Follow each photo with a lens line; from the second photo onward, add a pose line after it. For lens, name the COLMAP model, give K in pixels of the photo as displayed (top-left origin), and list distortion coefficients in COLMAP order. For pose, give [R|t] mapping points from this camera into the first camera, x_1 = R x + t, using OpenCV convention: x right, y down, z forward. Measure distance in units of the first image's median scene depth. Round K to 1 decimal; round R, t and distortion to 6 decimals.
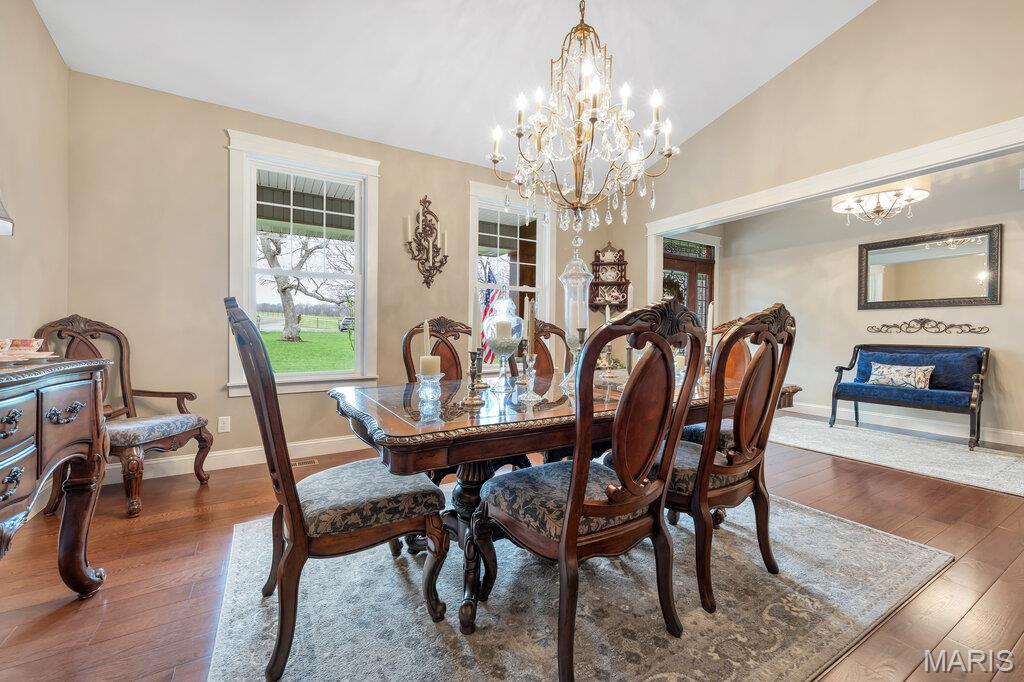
lens RADIAL K [[413.2, 0, 509.2], [0, 413.2, 337.9], [0, 0, 1]] dist [0.000670, -0.000035]
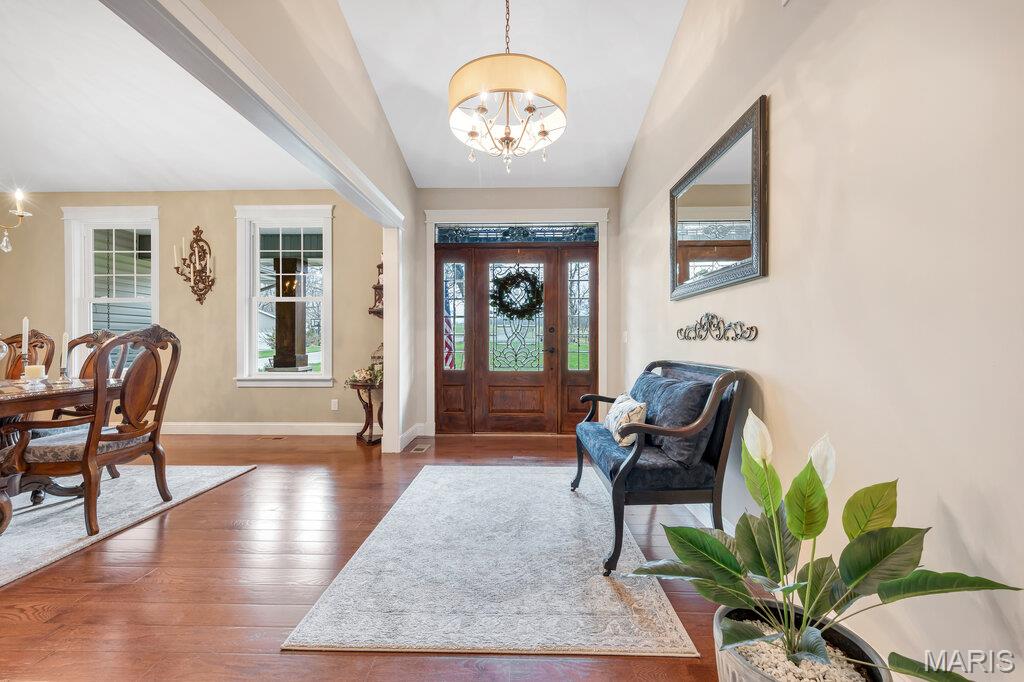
lens RADIAL K [[413.2, 0, 513.6], [0, 413.2, 339.9], [0, 0, 1]] dist [0.000670, -0.000035]
pose [[0.851061, -0.004636, -0.525047, 1.082003], [-0.001768, 0.999930, -0.011694, -0.006394], [0.525065, 0.010881, 0.850993, 0.429749]]
